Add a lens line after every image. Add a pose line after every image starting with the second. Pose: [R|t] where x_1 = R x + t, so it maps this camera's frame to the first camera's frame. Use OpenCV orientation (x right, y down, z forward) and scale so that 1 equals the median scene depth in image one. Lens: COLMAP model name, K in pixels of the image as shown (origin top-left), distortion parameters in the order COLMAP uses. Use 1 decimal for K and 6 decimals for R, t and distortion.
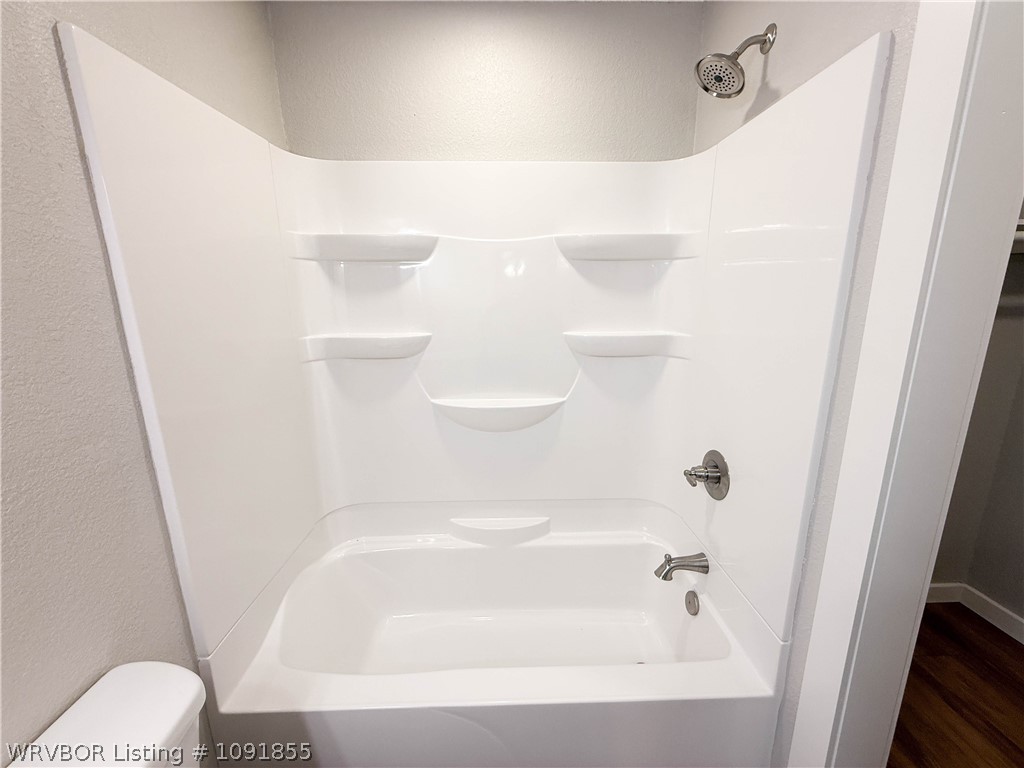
lens RADIAL K [[411.3, 0, 511.4], [0, 411.3, 385.7], [0, 0, 1]] dist [-0.000806, -0.000055]
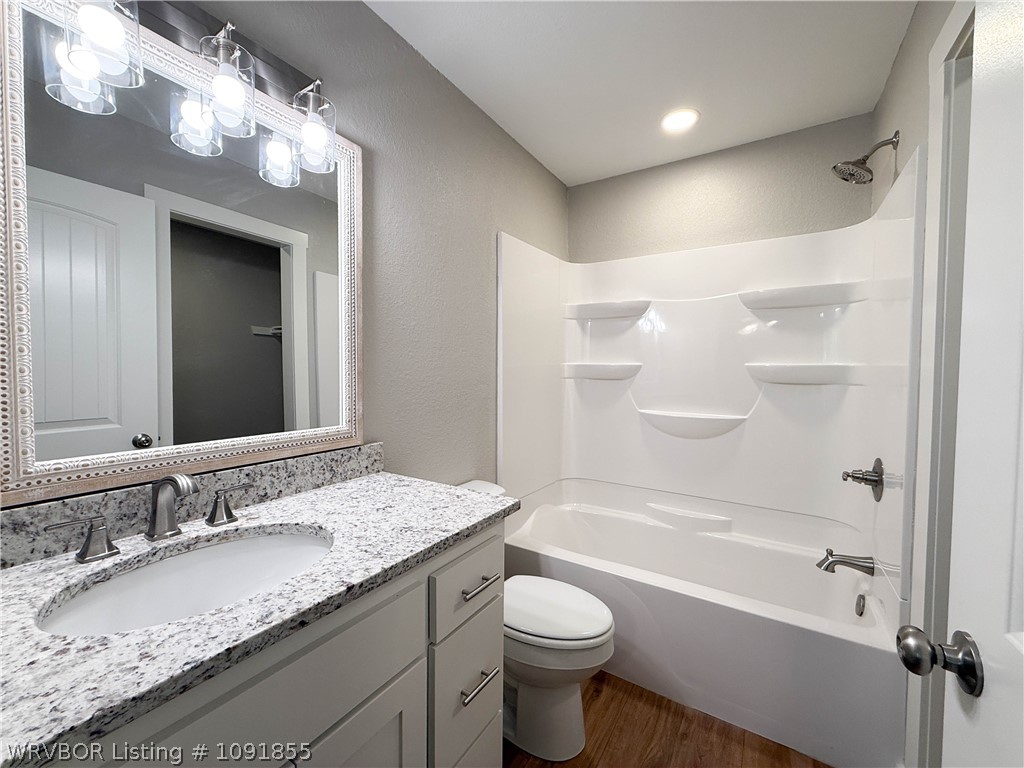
lens RADIAL K [[411.3, 0, 510.6], [0, 411.3, 383.4], [0, 0, 1]] dist [-0.000806, -0.000055]
pose [[0.830795, 0.032019, -0.555658, 0.244651], [-0.136726, 0.979493, -0.147985, 0.233719], [0.539524, 0.198918, 0.818135, -0.464516]]
